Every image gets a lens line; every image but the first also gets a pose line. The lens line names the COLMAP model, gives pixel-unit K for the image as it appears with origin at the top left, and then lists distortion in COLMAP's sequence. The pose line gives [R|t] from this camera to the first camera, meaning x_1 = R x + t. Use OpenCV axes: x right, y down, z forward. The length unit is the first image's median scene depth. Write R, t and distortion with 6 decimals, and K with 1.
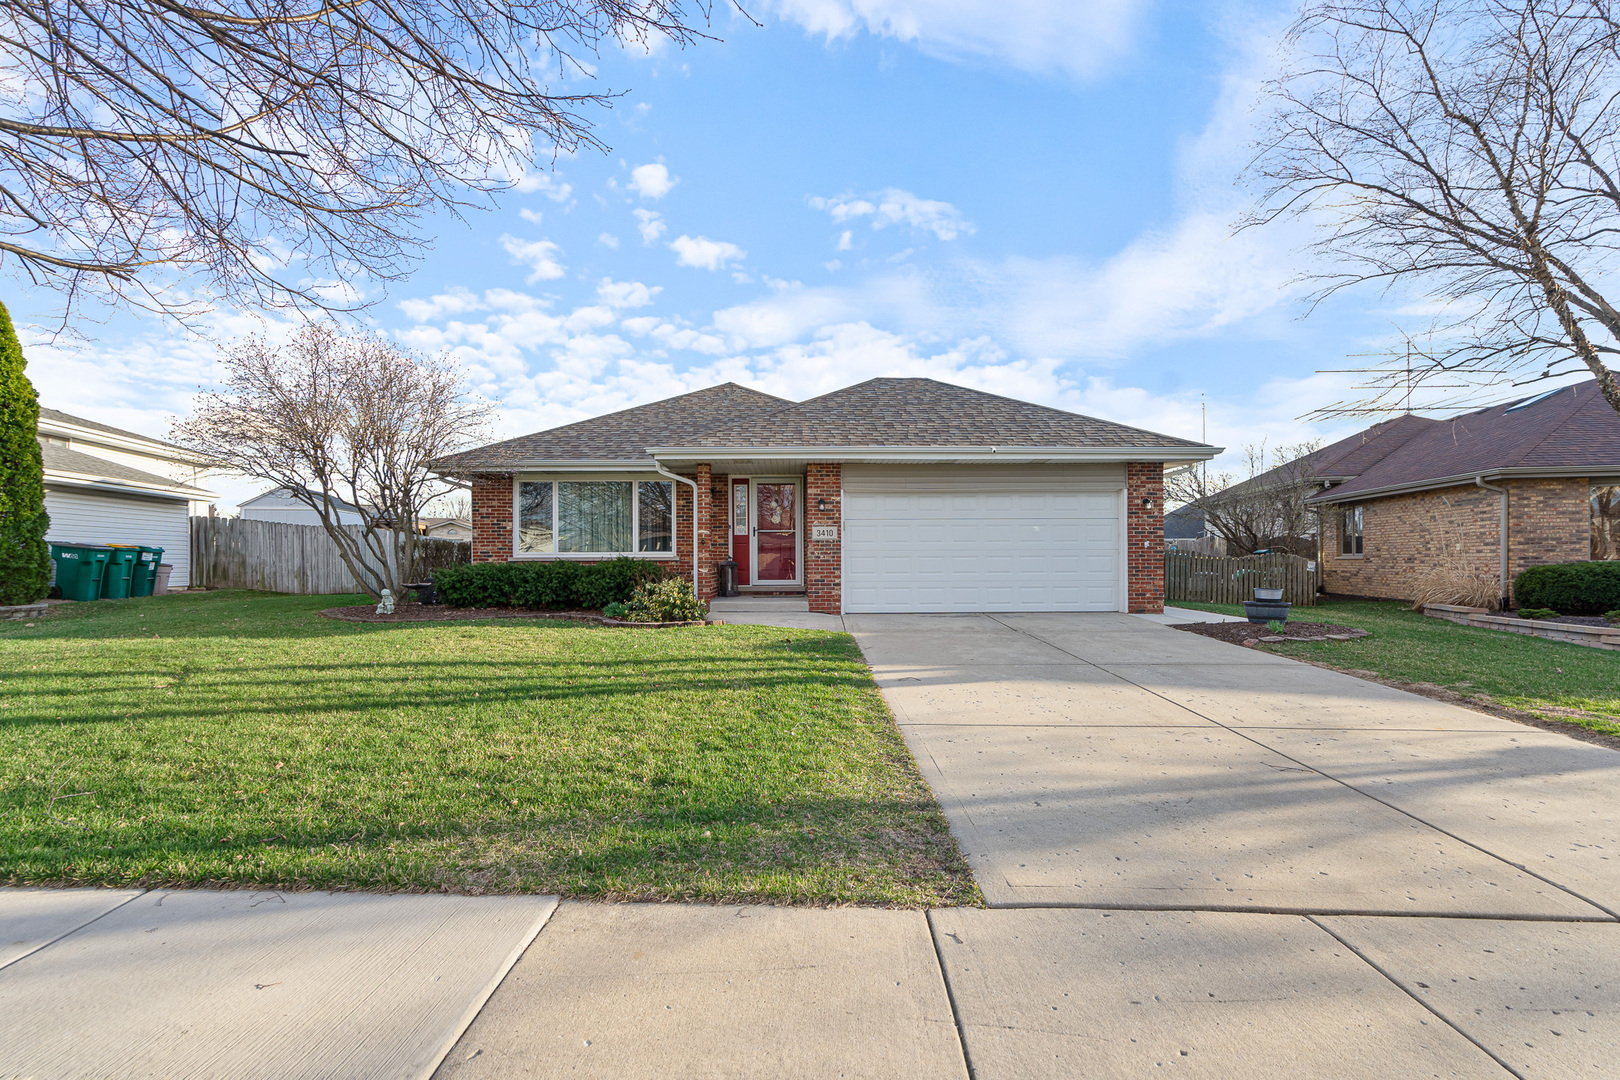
lens RADIAL K [[793.7, 0, 786.0], [0, 793.7, 542.5], [0, 0, 1]] dist [-0.000332, -0.000059]
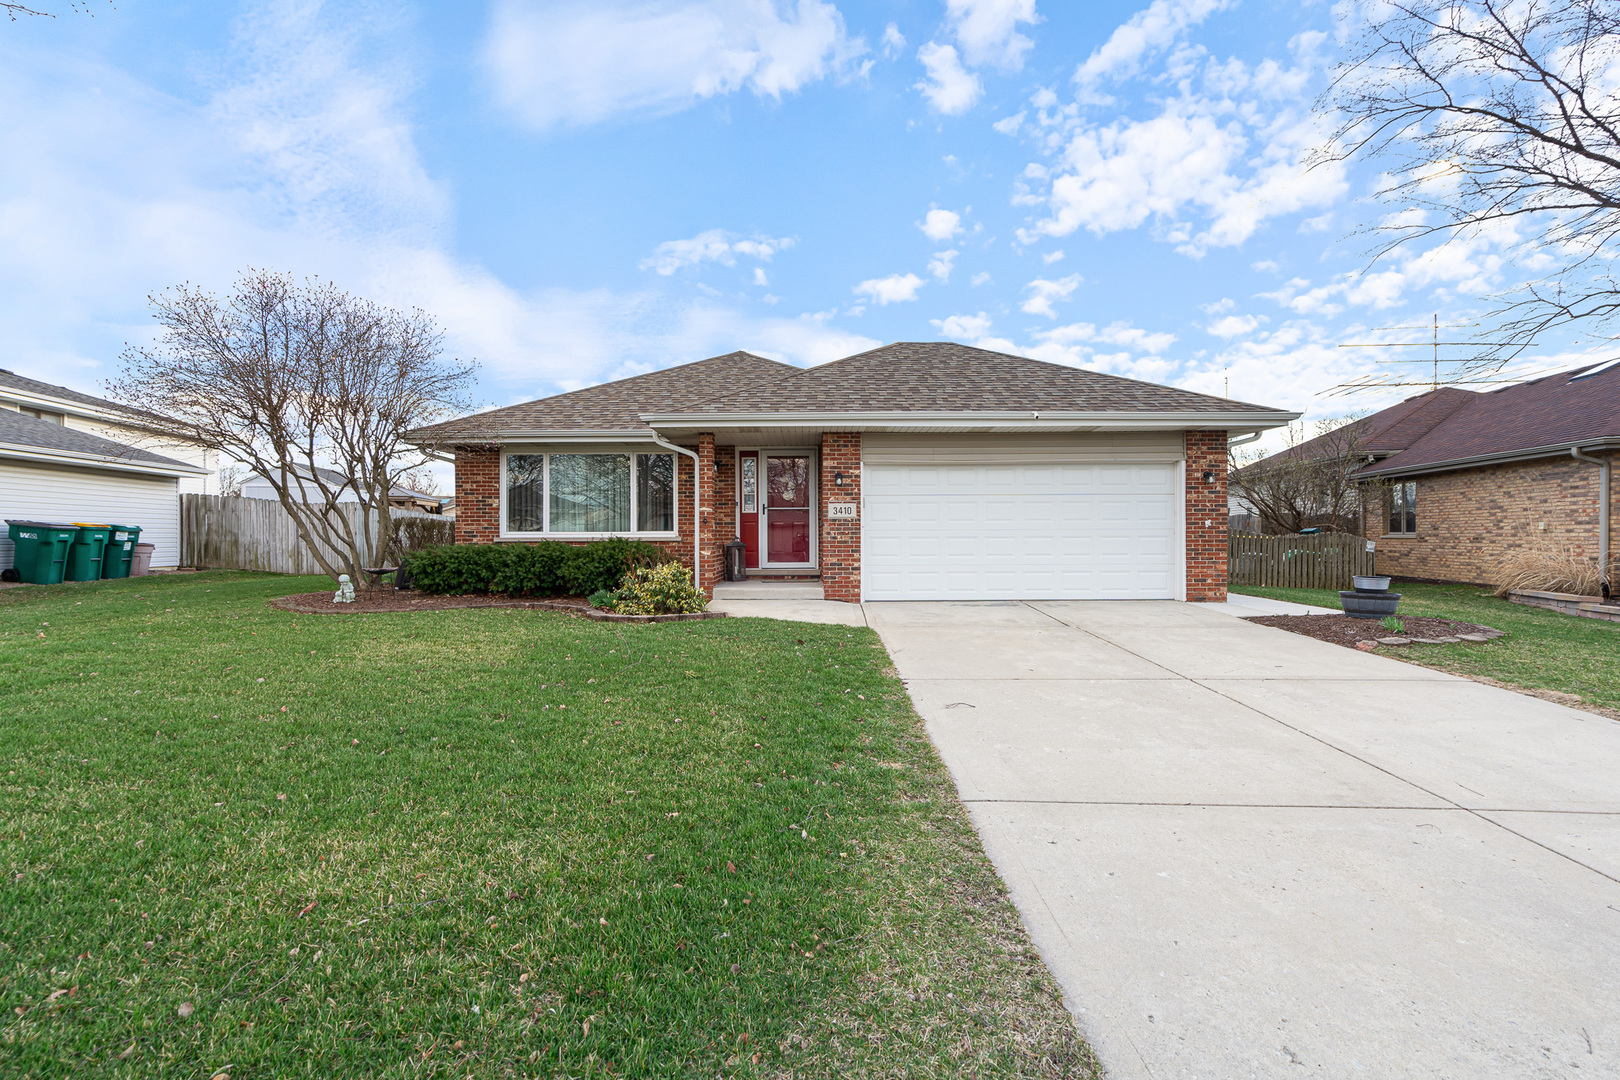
lens RADIAL K [[740.7, 0, 791.4], [0, 740.7, 535.7], [0, 0, 1]] dist [-0.003062, -0.000316]
pose [[0.999921, -0.000070, -0.012608, 0.002312], [0.000352, 0.999749, 0.022417, -0.002440], [0.012603, -0.022420, 0.999669, 0.162003]]
